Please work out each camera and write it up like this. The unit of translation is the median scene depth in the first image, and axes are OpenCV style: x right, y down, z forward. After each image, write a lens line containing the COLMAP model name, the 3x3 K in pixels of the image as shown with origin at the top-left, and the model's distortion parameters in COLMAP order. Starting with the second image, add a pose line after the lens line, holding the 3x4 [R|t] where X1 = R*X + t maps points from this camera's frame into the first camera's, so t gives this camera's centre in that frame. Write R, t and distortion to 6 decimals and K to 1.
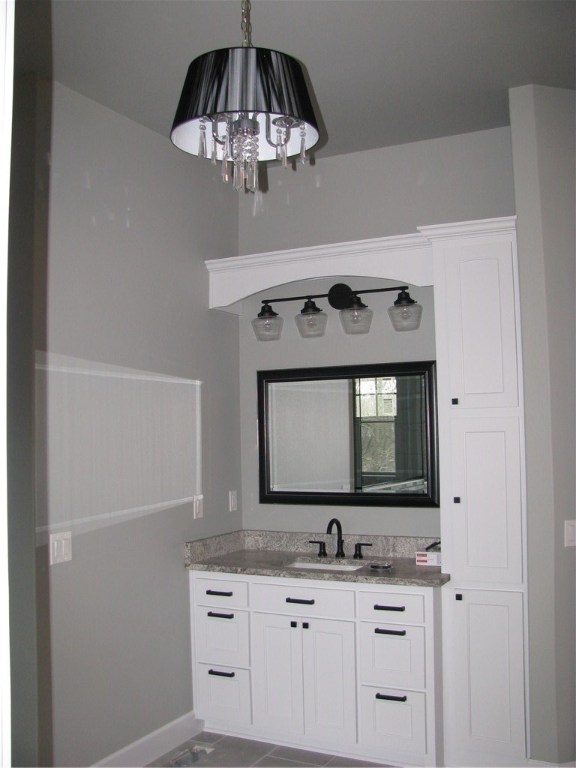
lens RADIAL K [[815.6, 0, 288.0], [0, 815.6, 384.0], [0, 0, 1]] dist [-0.216148, 0.262640]
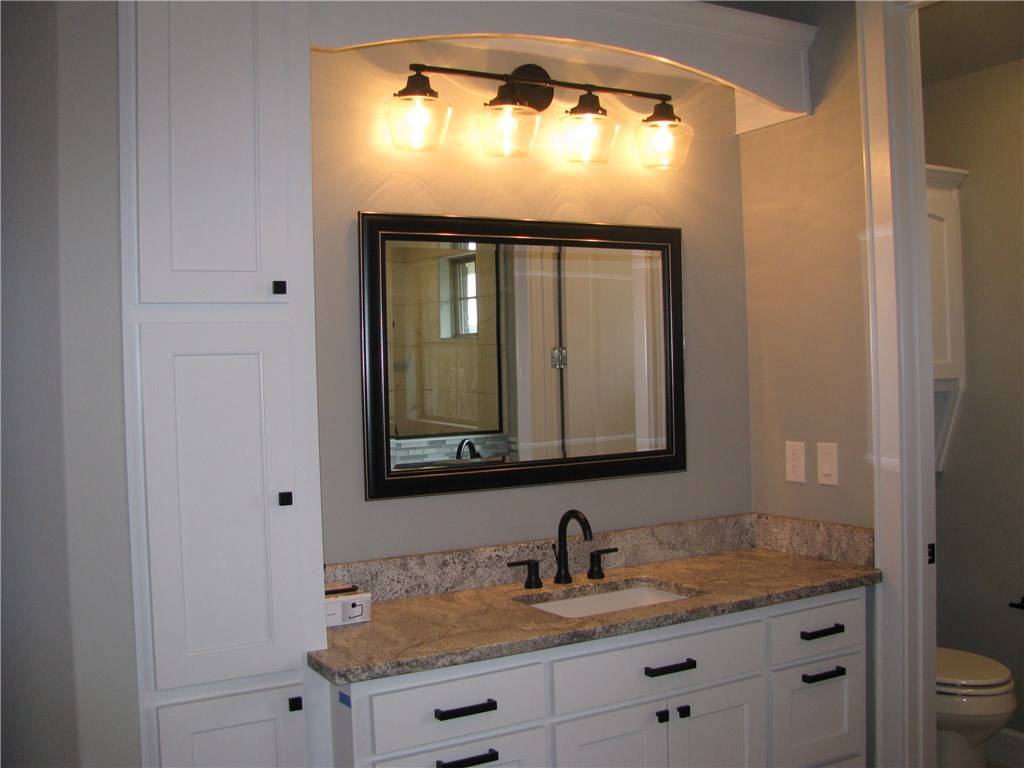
lens RADIAL K [[1087.4, 0, 513.9], [0, 1087.4, 377.7], [0, 0, 1]] dist [-0.216148, 0.262640]
pose [[0.582617, 0.004986, 0.812732, -0.531964], [-0.028646, 0.999486, 0.014404, 0.073041], [-0.812242, -0.031674, 0.582460, 0.626575]]
